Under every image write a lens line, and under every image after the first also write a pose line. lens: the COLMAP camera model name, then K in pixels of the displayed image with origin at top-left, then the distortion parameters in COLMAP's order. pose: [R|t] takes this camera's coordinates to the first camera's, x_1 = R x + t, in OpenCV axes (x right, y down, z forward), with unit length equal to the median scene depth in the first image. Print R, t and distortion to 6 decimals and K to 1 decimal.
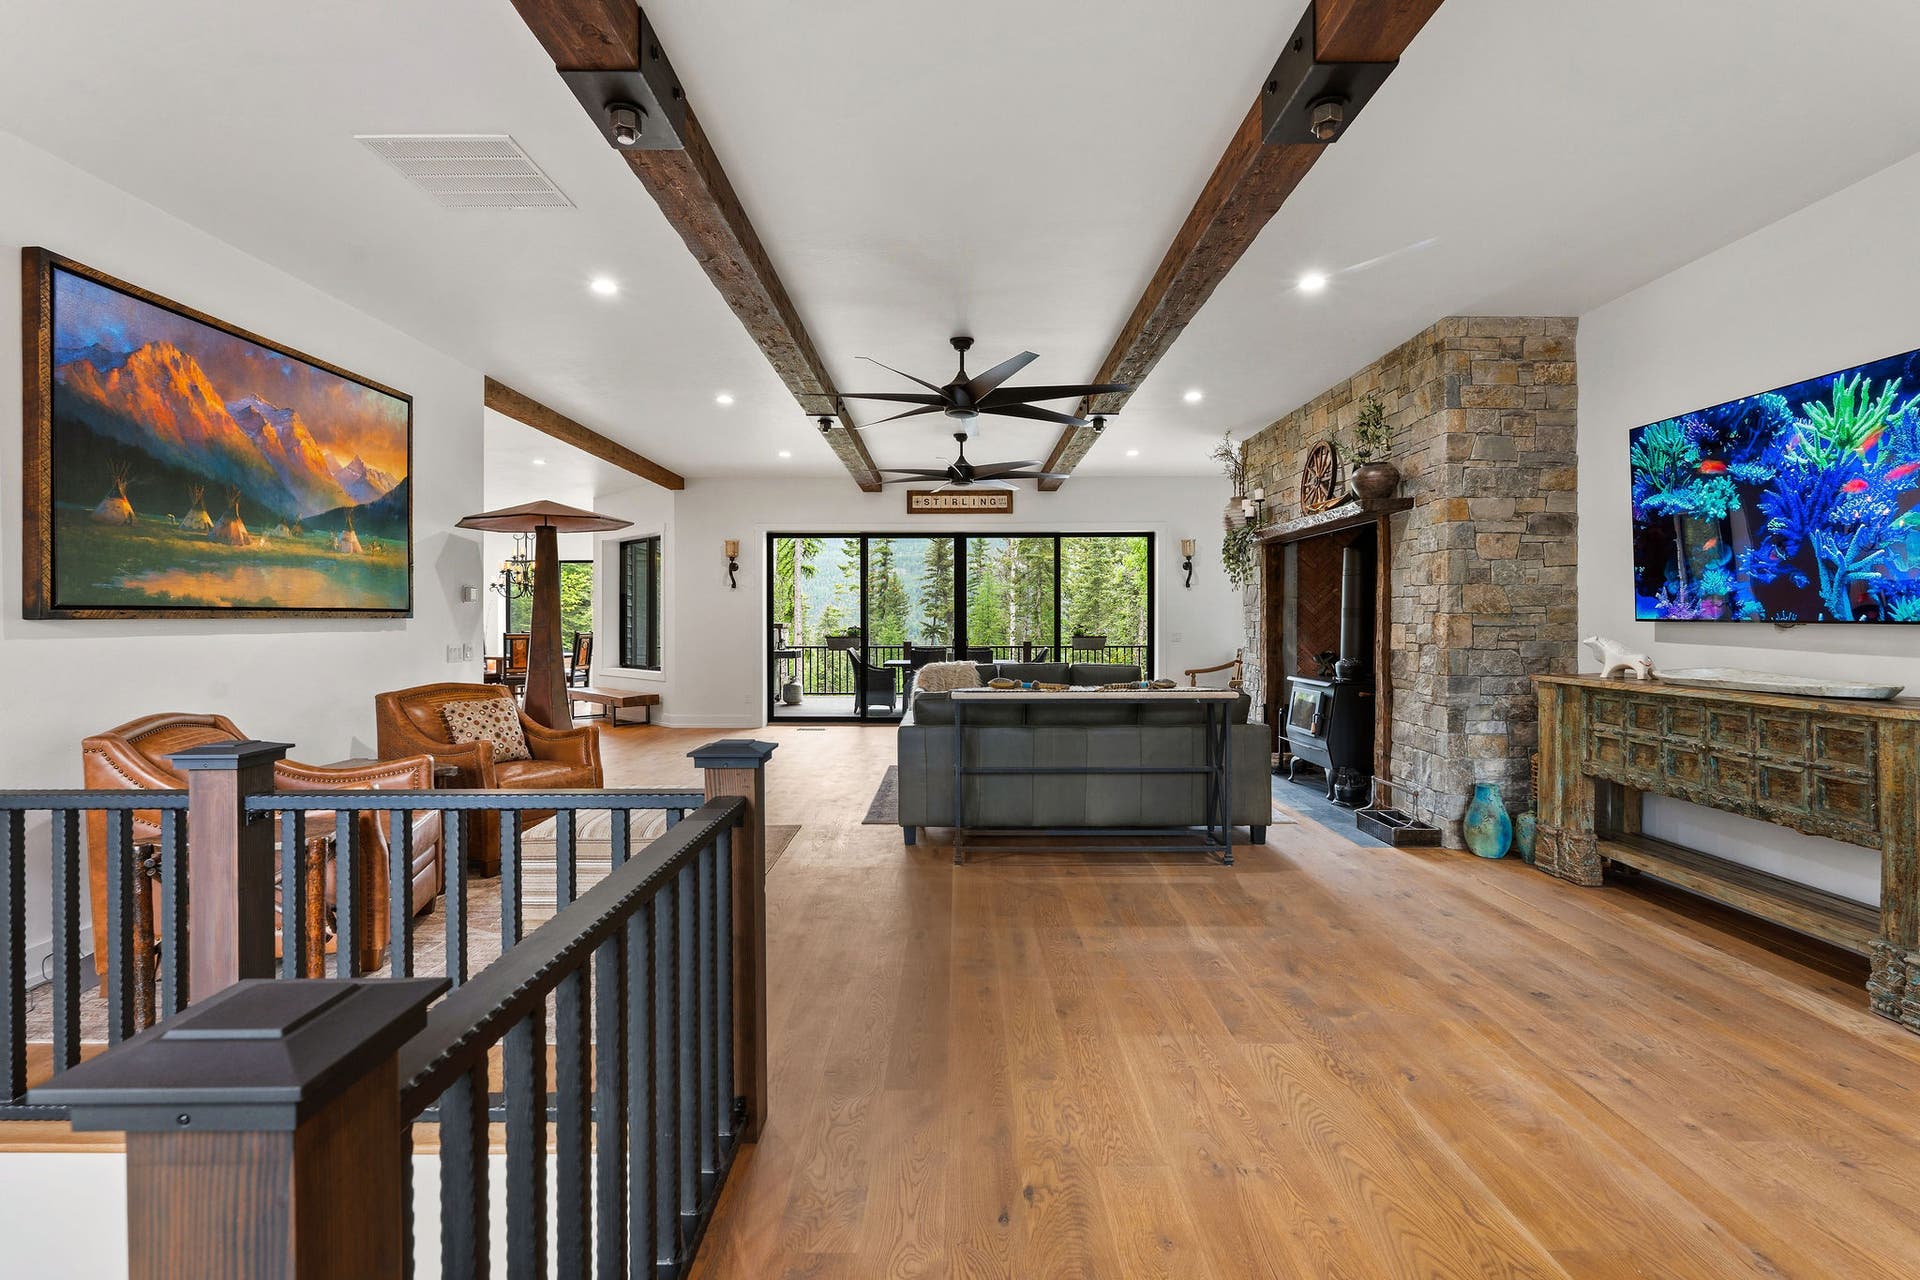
lens RADIAL K [[876.3, 0, 960.0], [0, 876.3, 640.0], [0, 0, 1]] dist [-0.002643, -0.000012]
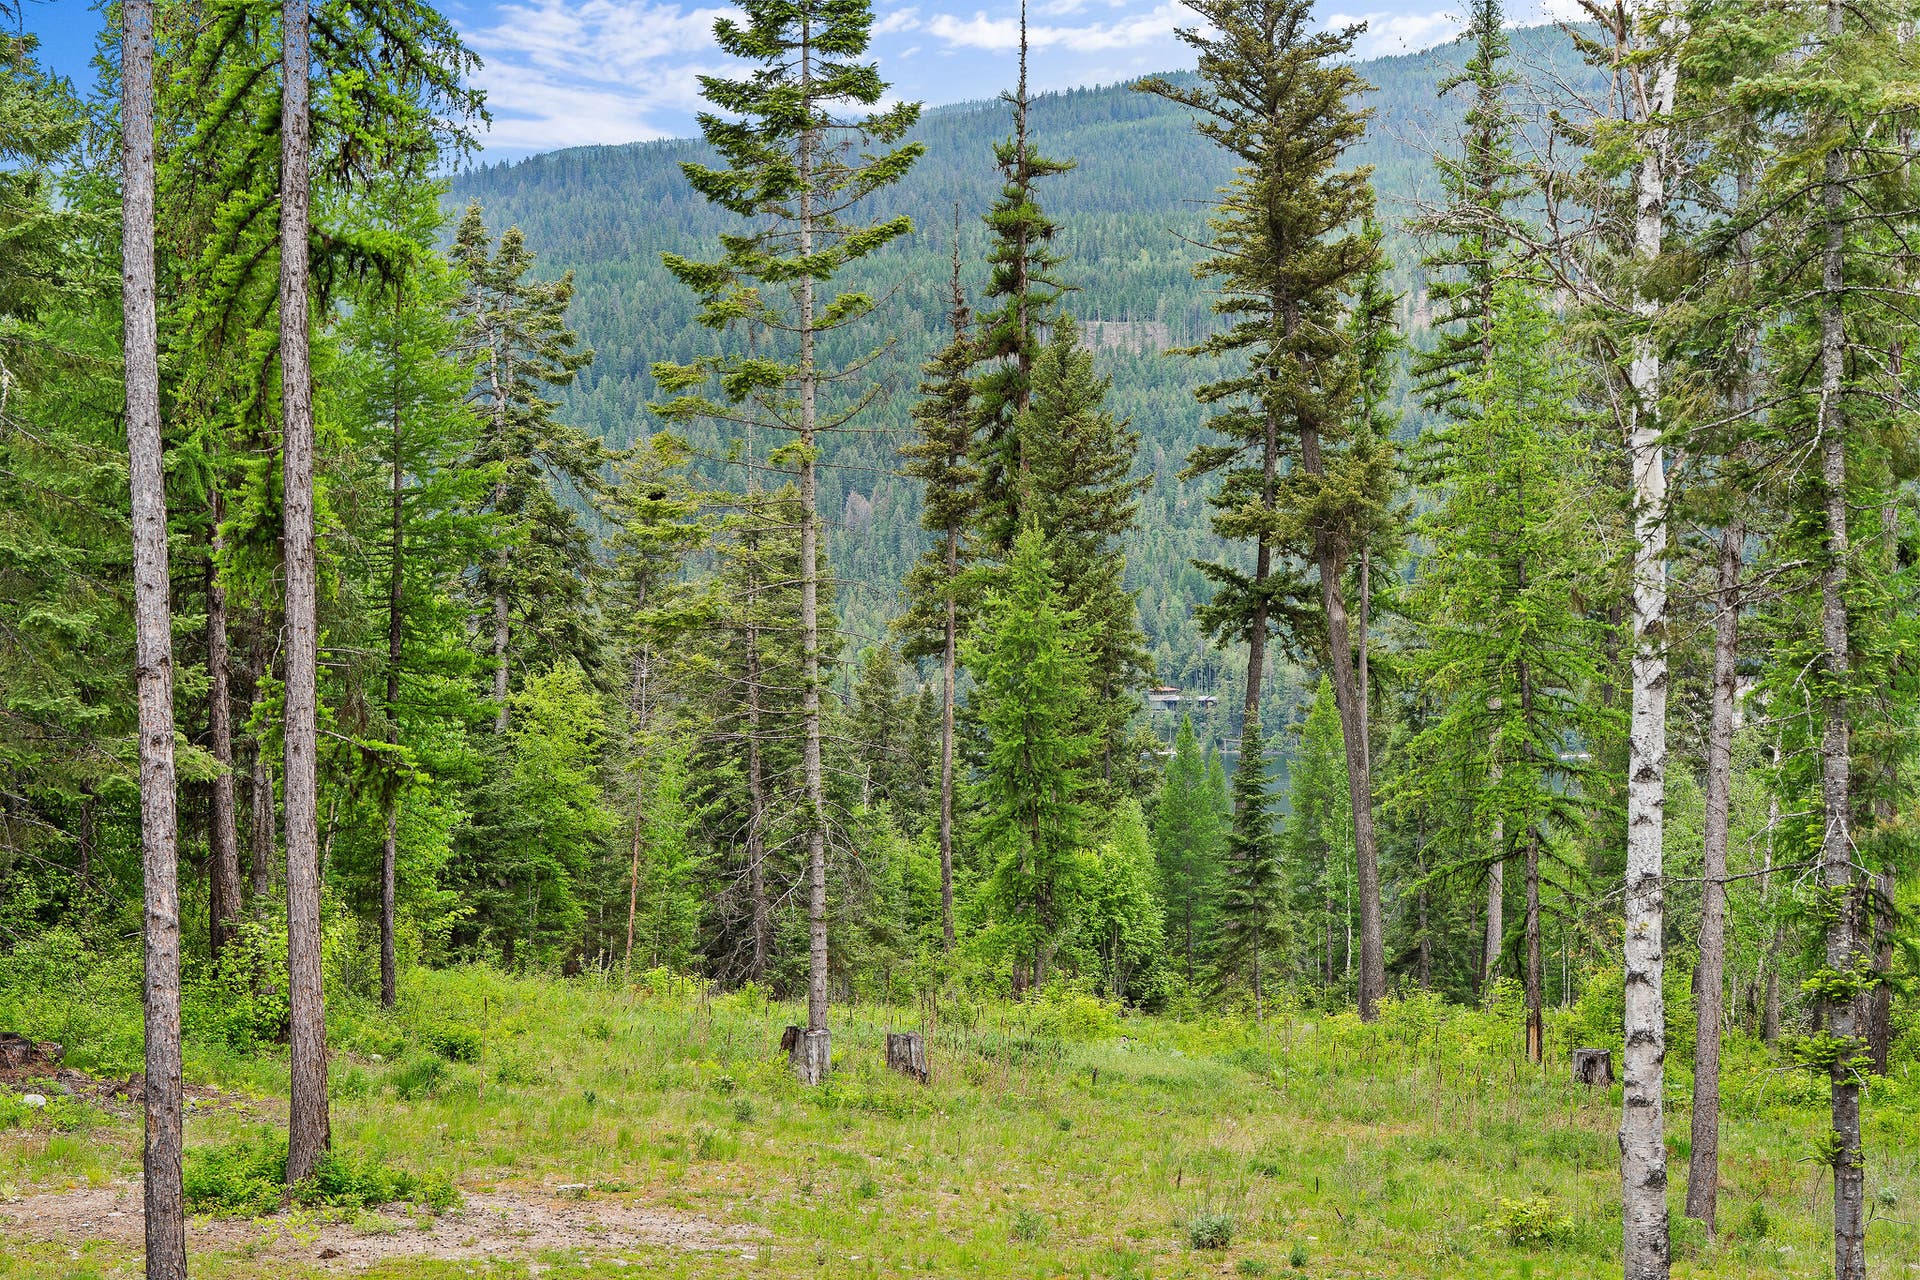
lens RADIAL K [[3876.5, 0, 960.0], [0, 3876.5, 640.0], [0, 0, 1]] dist [0.010944, 0.019577]
pose [[0.993005, -0.014858, -0.117132, 0.010660], [0.014833, 0.999889, -0.001084, -0.004017], [0.117135, -0.000661, 0.993116, 0.172101]]
